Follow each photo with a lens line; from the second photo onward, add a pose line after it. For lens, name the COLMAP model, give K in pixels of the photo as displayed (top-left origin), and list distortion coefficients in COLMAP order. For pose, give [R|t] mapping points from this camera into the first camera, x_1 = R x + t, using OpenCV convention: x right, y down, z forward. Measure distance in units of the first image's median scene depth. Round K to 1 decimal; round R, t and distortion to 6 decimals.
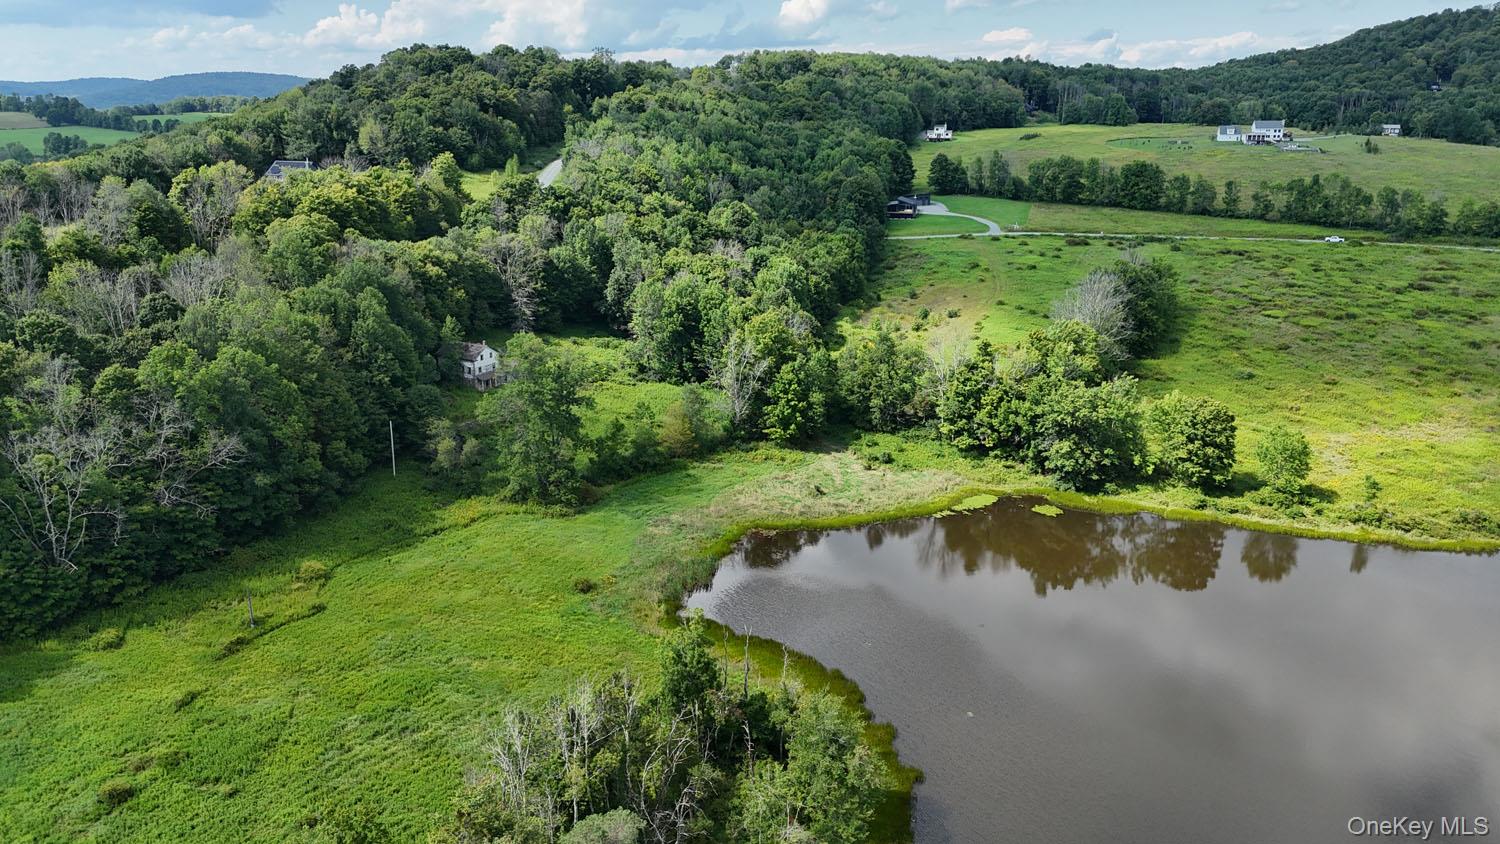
lens RADIAL K [[1100.1, 0, 750.6], [0, 1100.1, 415.6], [0, 0, 1]] dist [0.082837, -0.082127]
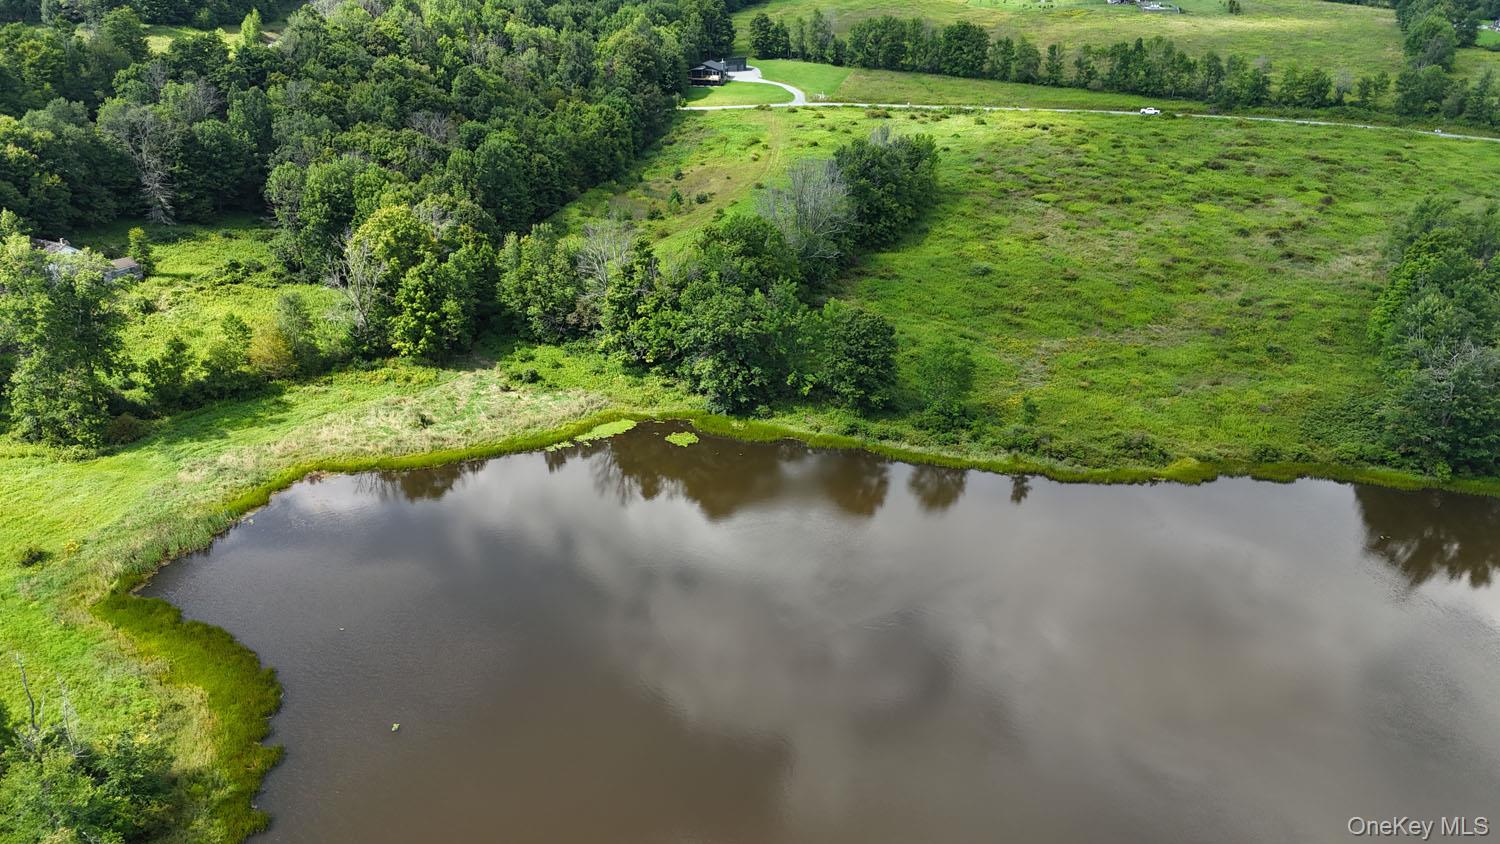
lens RADIAL K [[1100.9, 0, 750.1], [0, 1100.9, 414.4], [0, 0, 1]] dist [0.079050, -0.075334]
pose [[0.998849, -0.013550, 0.046002, 0.234483], [0.008098, 0.993134, 0.116702, -0.029472], [-0.047267, -0.116195, 0.992101, 0.110557]]
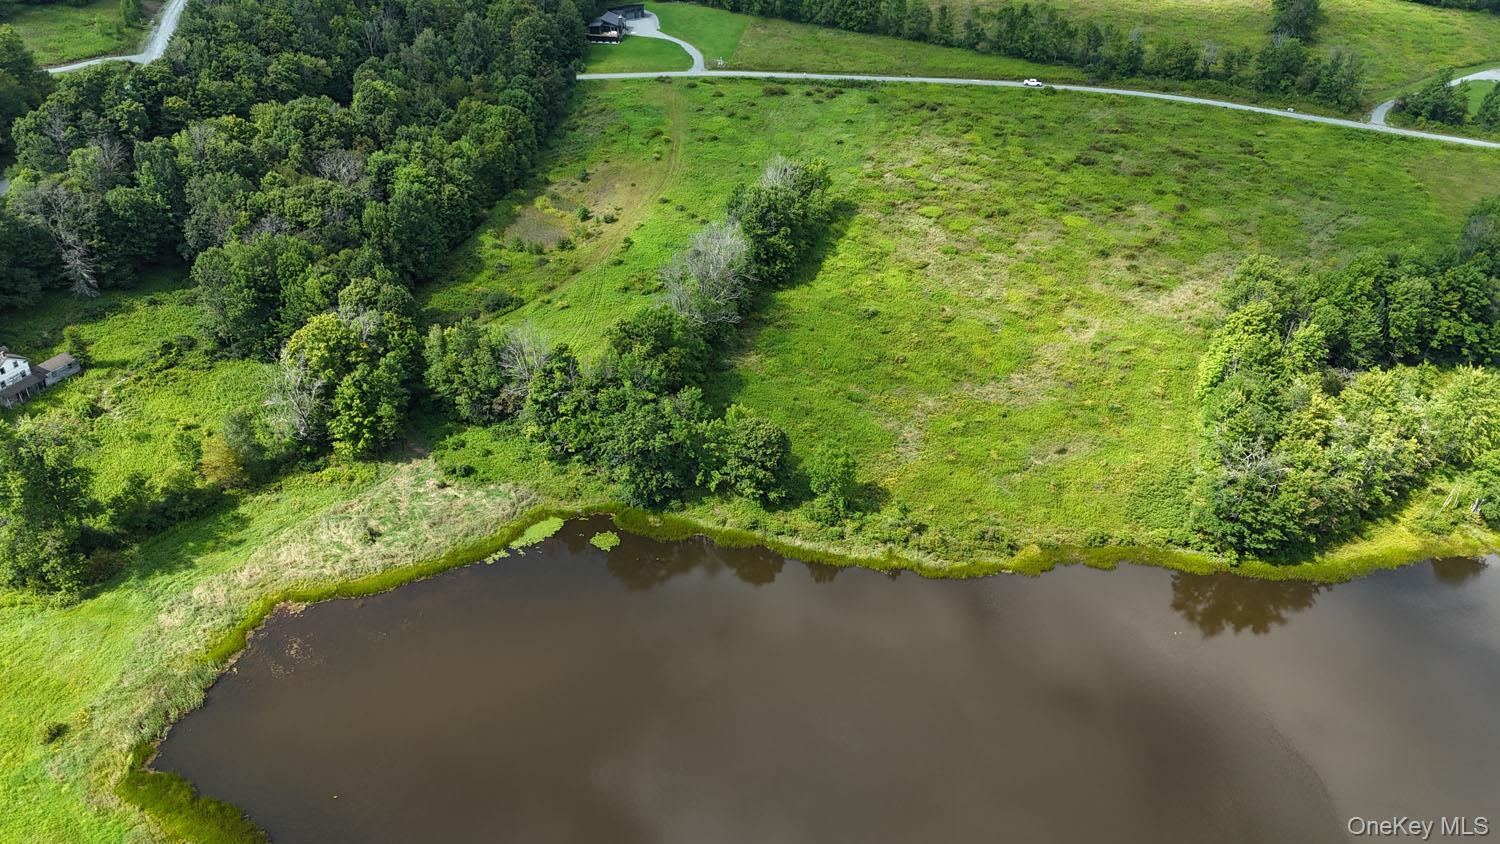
lens RADIAL K [[1100.9, 0, 750.1], [0, 1100.9, 414.4], [0, 0, 1]] dist [0.079050, -0.075334]
pose [[0.991258, -0.057152, 0.118914, 0.237788], [0.022395, 0.961113, 0.275246, -0.247875], [-0.130021, -0.270177, 0.953991, 0.047337]]
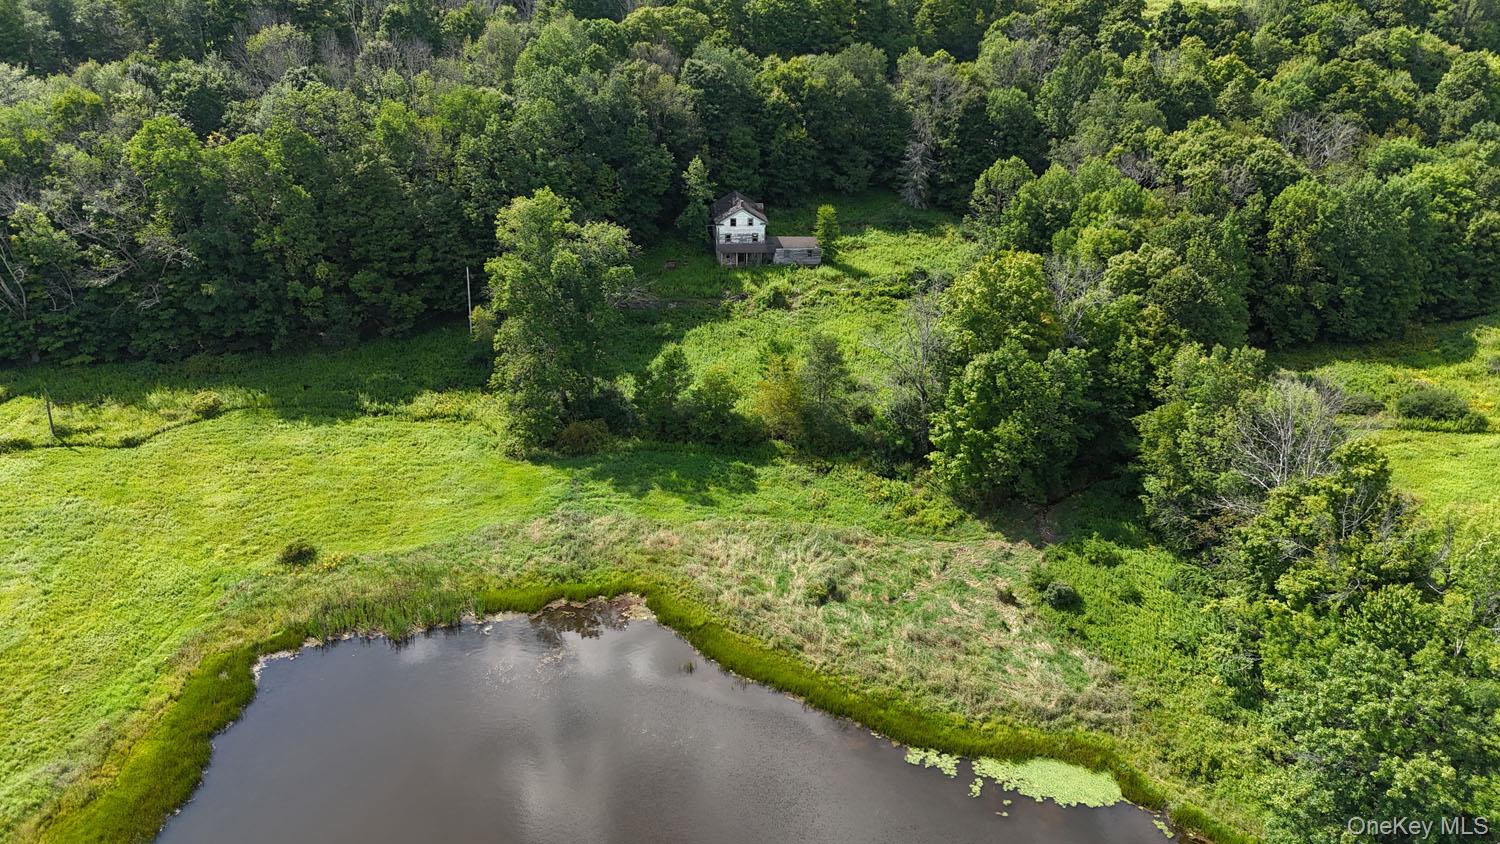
lens RADIAL K [[1100.1, 0, 750.6], [0, 1100.1, 415.6], [0, 0, 1]] dist [0.082837, -0.082127]
pose [[0.582051, 0.345040, -0.736318, 0.346134], [-0.231486, 0.938353, 0.256727, -0.120294], [0.779507, 0.021020, 0.626041, 0.532177]]
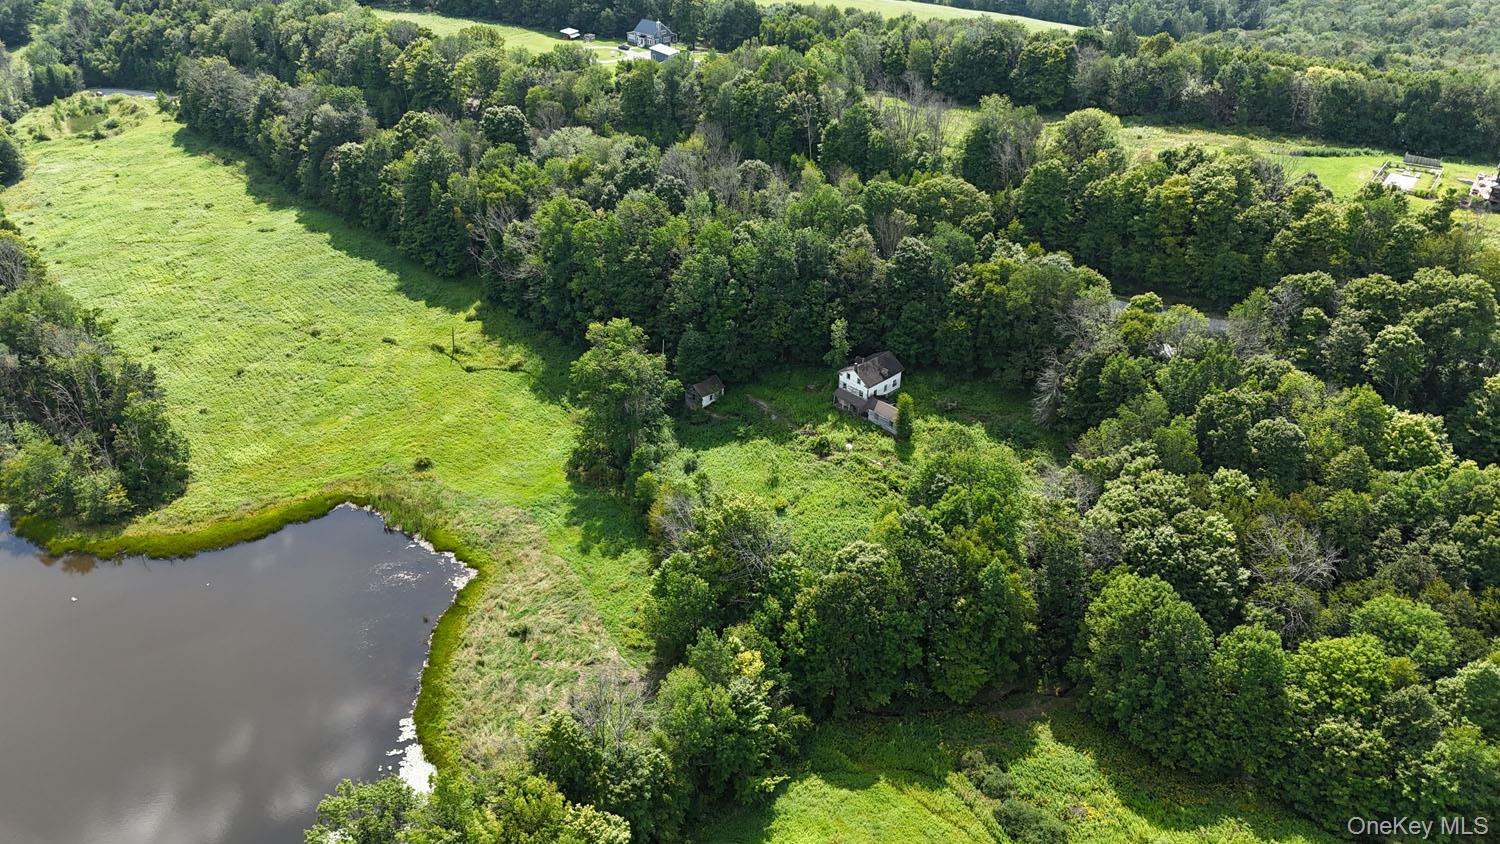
lens RADIAL K [[1098.3, 0, 750.8], [0, 1098.3, 419.3], [0, 0, 1]] dist [0.078781, -0.074622]
pose [[-0.301632, 0.490377, -0.817648, 0.538411], [-0.275216, 0.776302, 0.567108, -0.510679], [0.912839, 0.396088, -0.099198, 1.003483]]
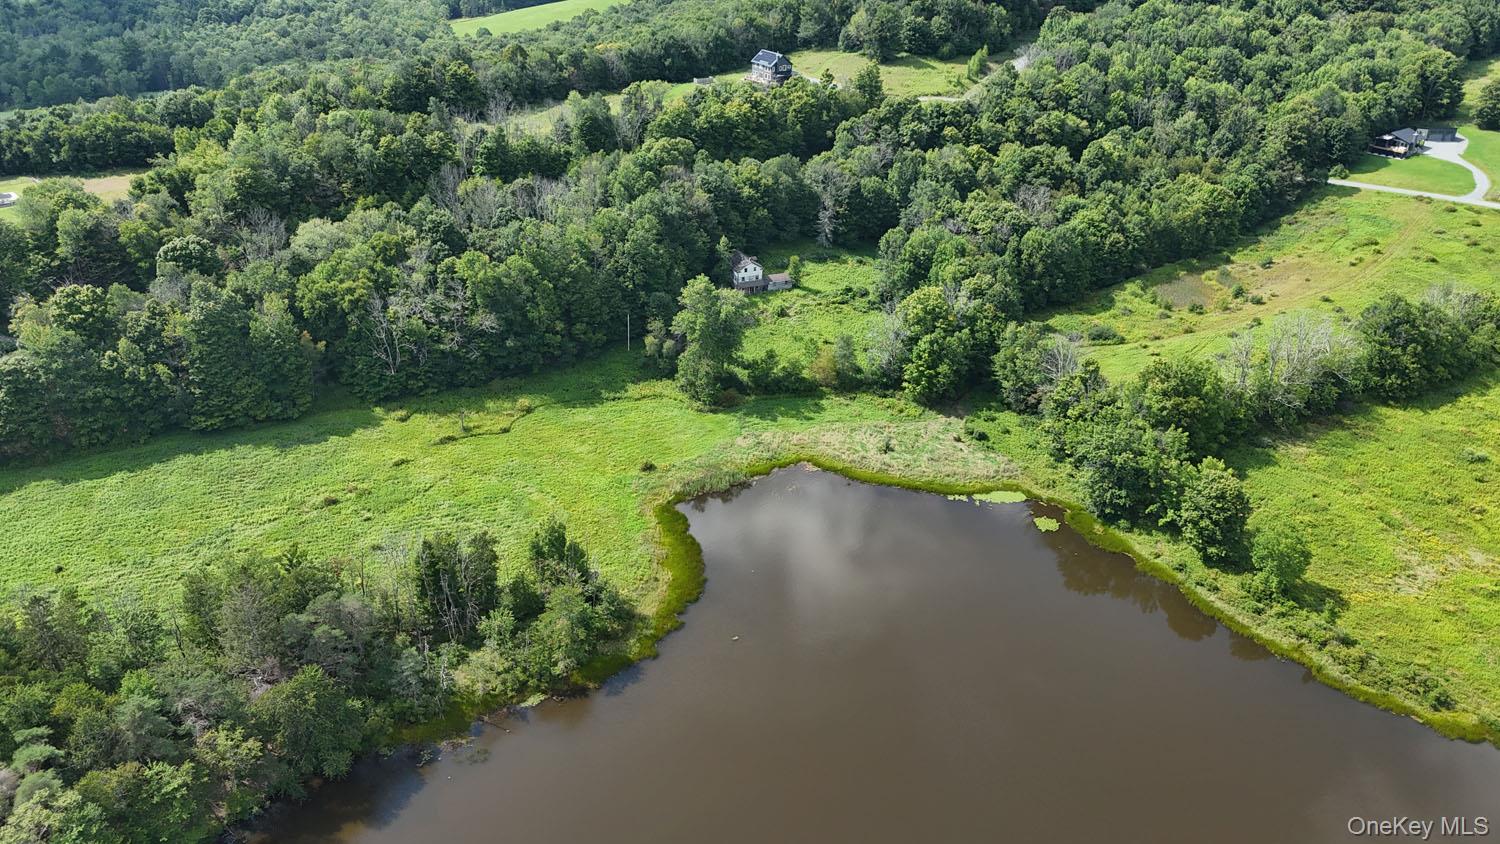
lens RADIAL K [[1098.3, 0, 750.8], [0, 1098.3, 419.3], [0, 0, 1]] dist [0.078781, -0.074622]
pose [[0.794320, 0.290597, -0.533487, 0.501914], [-0.179380, 0.951208, 0.251051, -0.208038], [0.580412, -0.103717, 0.807691, -0.076200]]
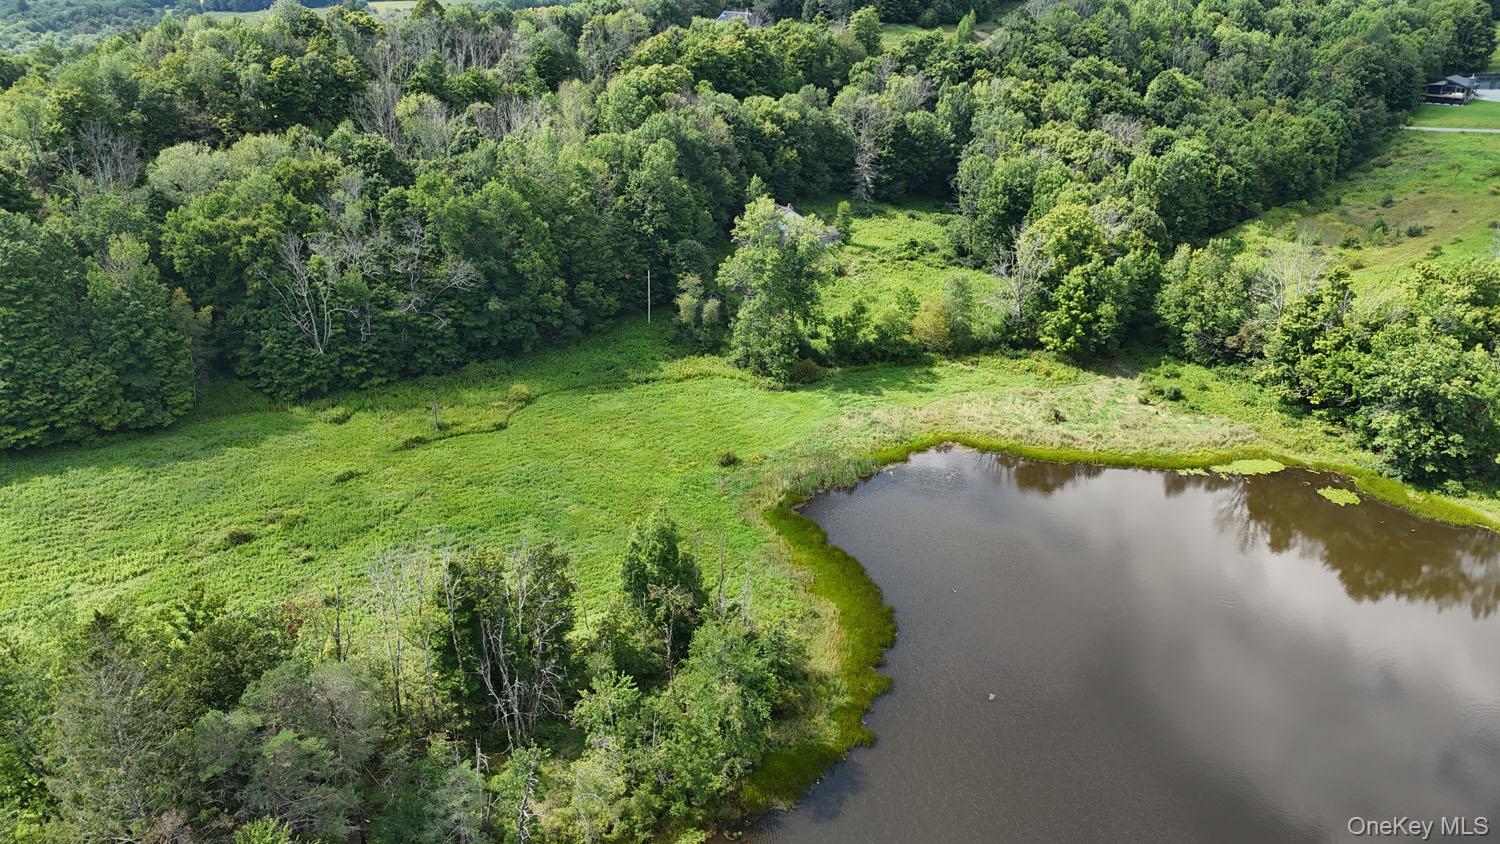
lens RADIAL K [[1098.3, 0, 750.8], [0, 1098.3, 419.3], [0, 0, 1]] dist [0.078781, -0.074622]
pose [[0.869038, 0.196271, -0.454149, 0.211143], [-0.140077, 0.977994, 0.154617, -0.025549], [0.474502, -0.070752, 0.877407, 0.098239]]
